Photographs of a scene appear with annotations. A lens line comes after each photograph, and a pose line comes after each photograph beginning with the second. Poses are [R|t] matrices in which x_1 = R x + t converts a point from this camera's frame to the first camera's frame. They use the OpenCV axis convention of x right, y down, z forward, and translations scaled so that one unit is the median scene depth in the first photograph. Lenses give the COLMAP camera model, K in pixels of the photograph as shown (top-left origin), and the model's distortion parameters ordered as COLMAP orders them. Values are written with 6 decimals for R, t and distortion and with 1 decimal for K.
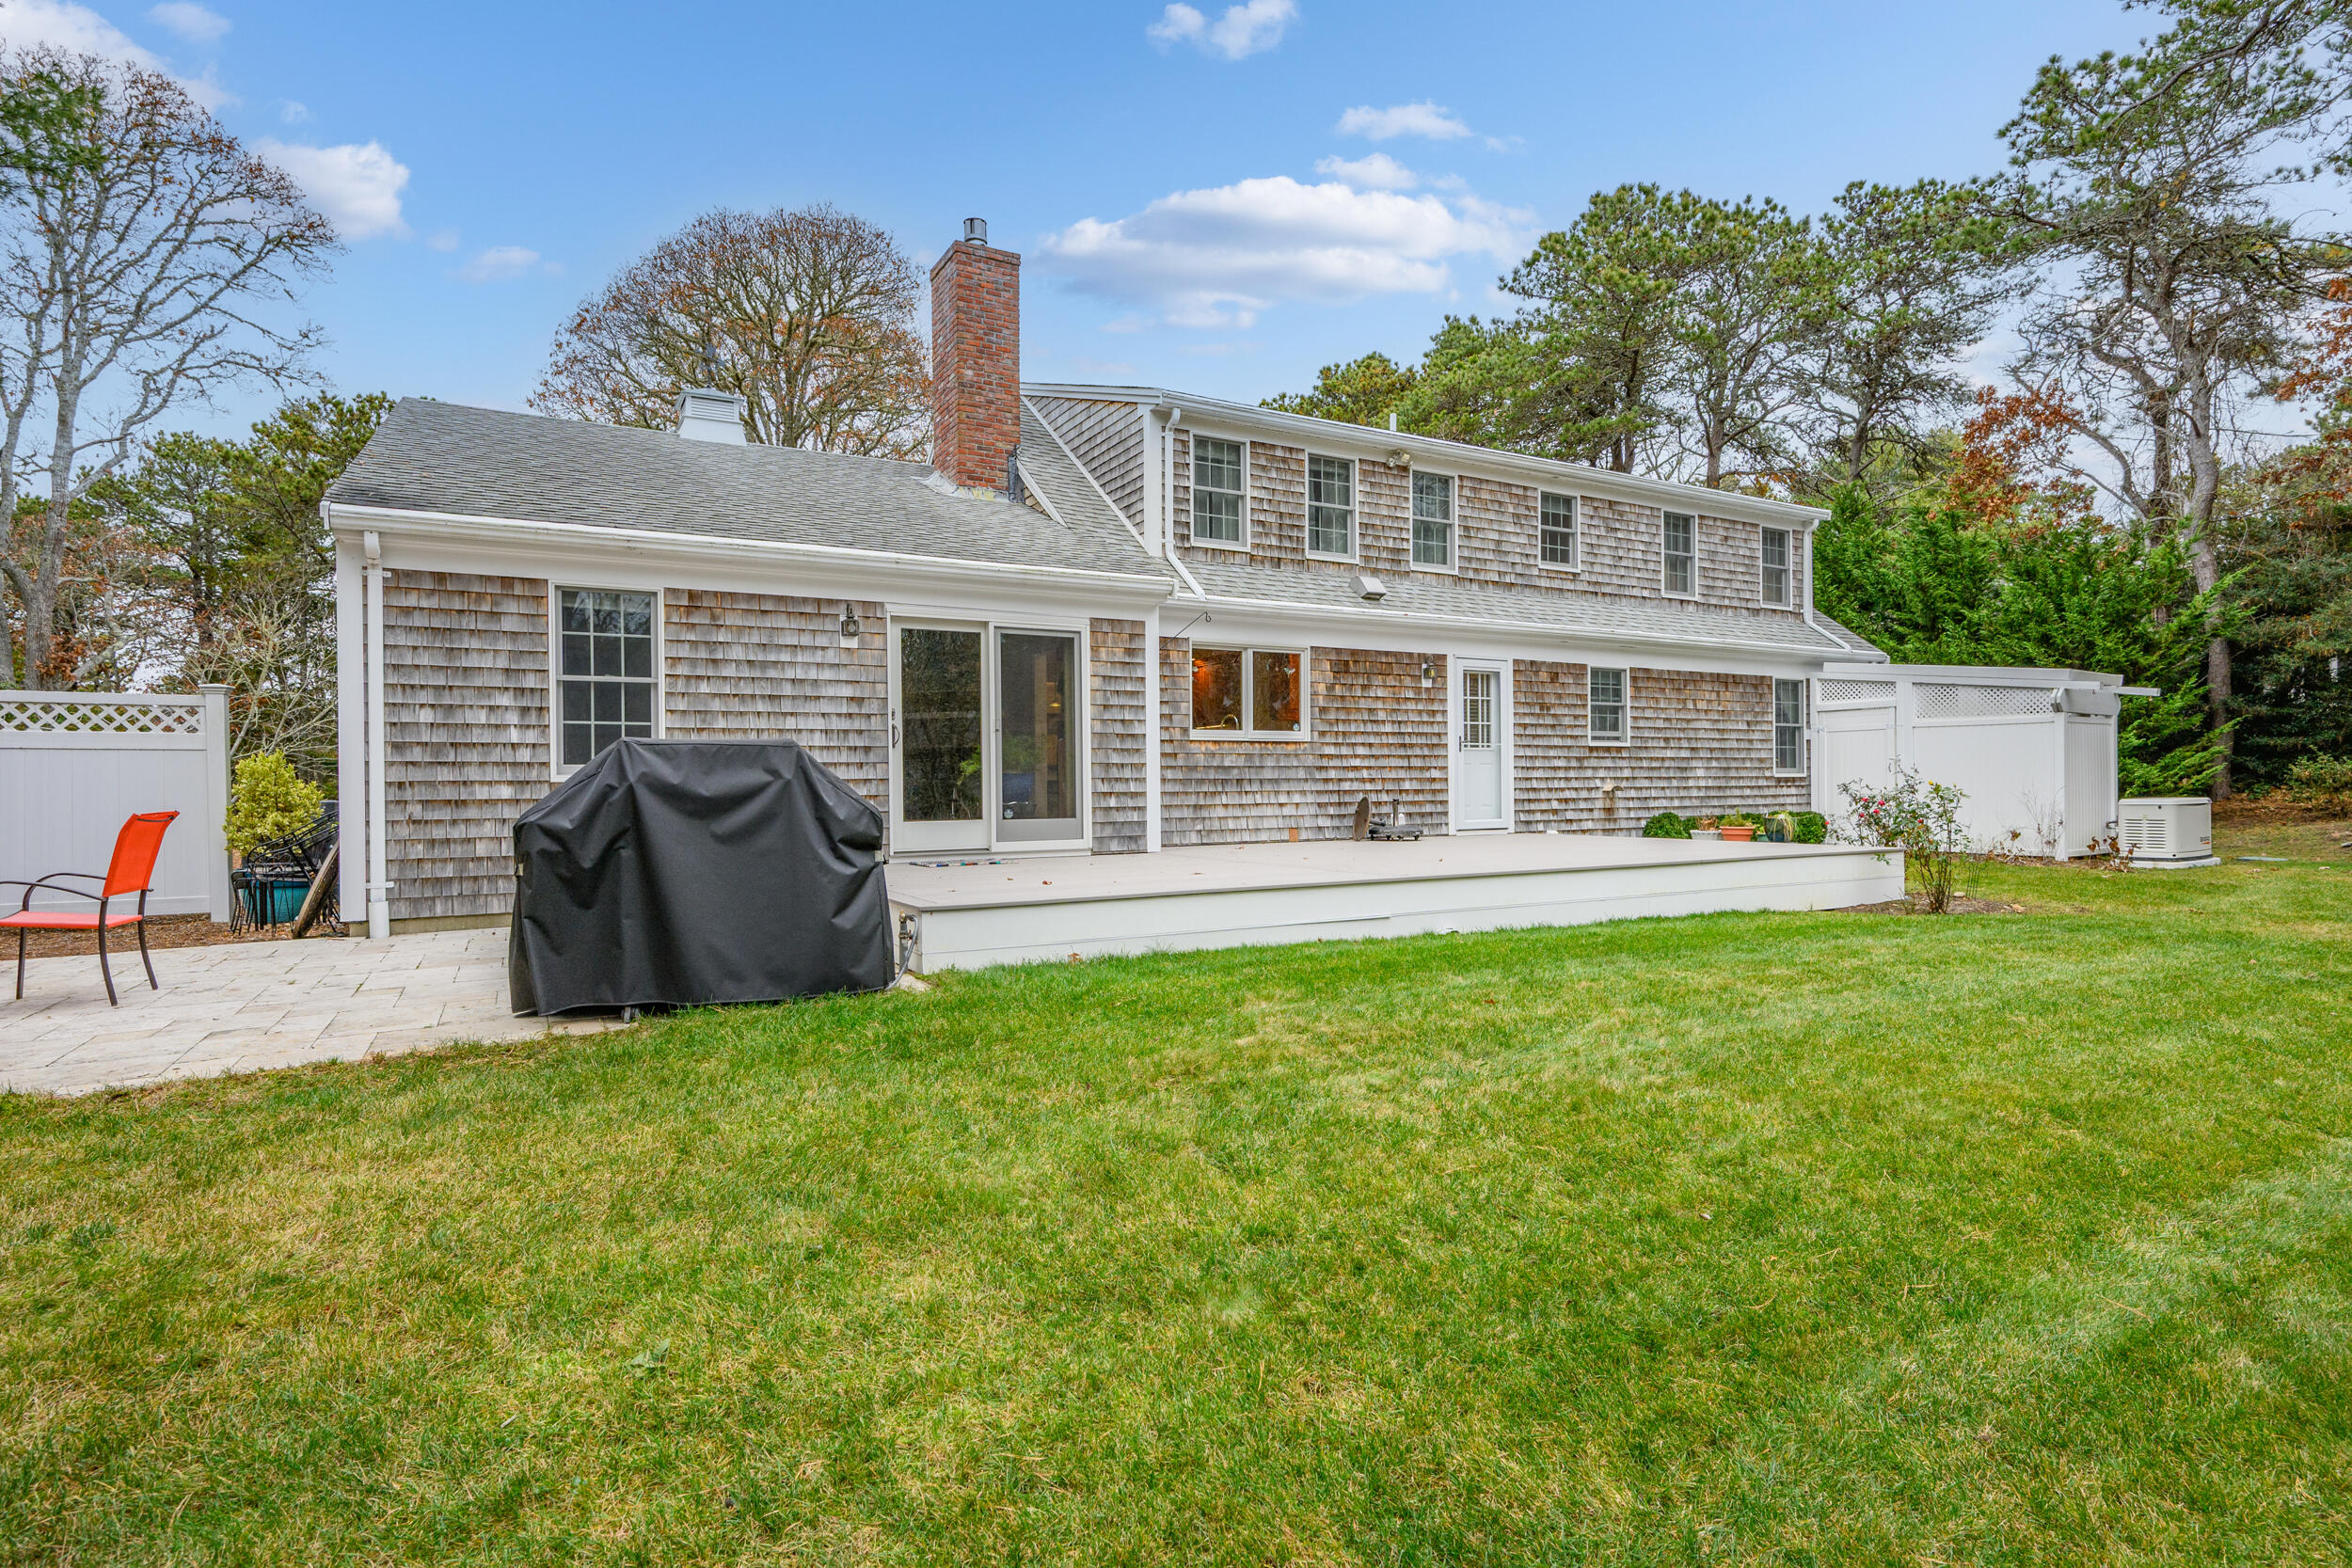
lens RADIAL K [[1165.8, 0, 1182.8], [0, 1165.8, 782.1], [0, 0, 1]] dist [-0.004504, -0.000591]
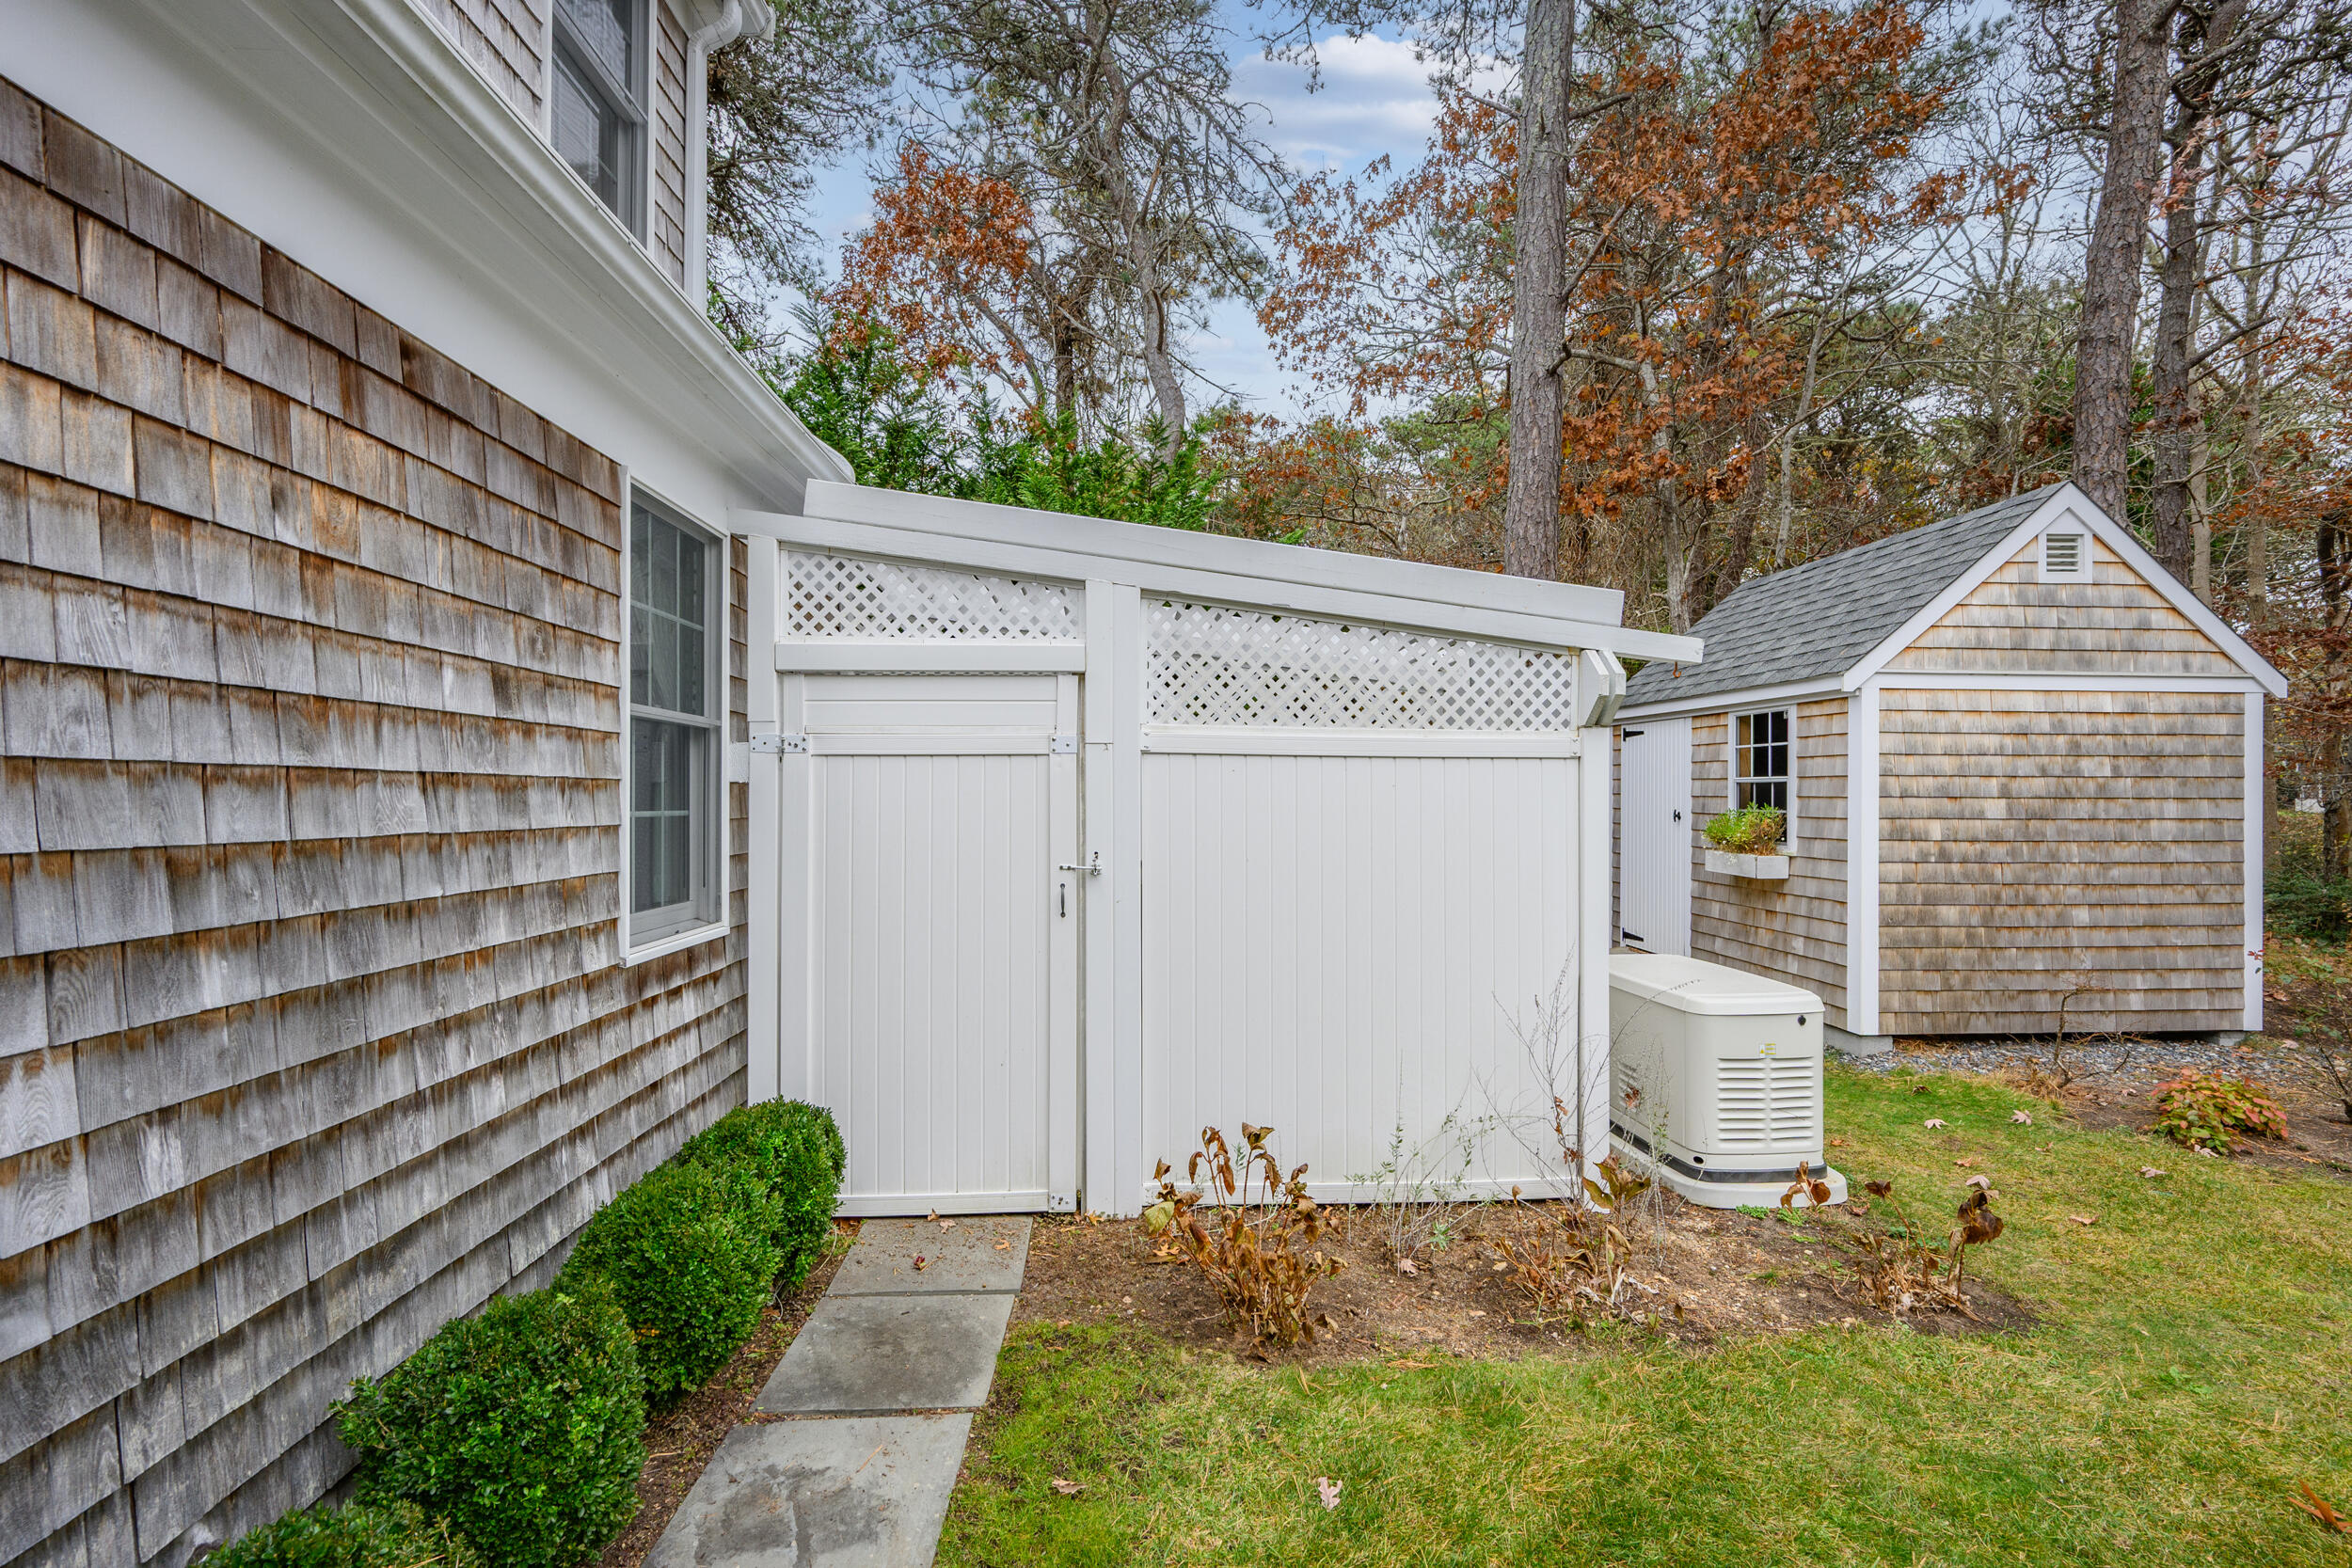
lens RADIAL K [[1050.8, 0, 1176.2], [0, 1050.8, 796.3], [0, 0, 1]] dist [-0.001274, -0.000230]
pose [[0.464049, 0.009383, 0.885760, 0.477974], [-0.004061, 0.999956, -0.008465, -0.040024], [-0.885800, 0.000332, 0.464067, 1.015194]]
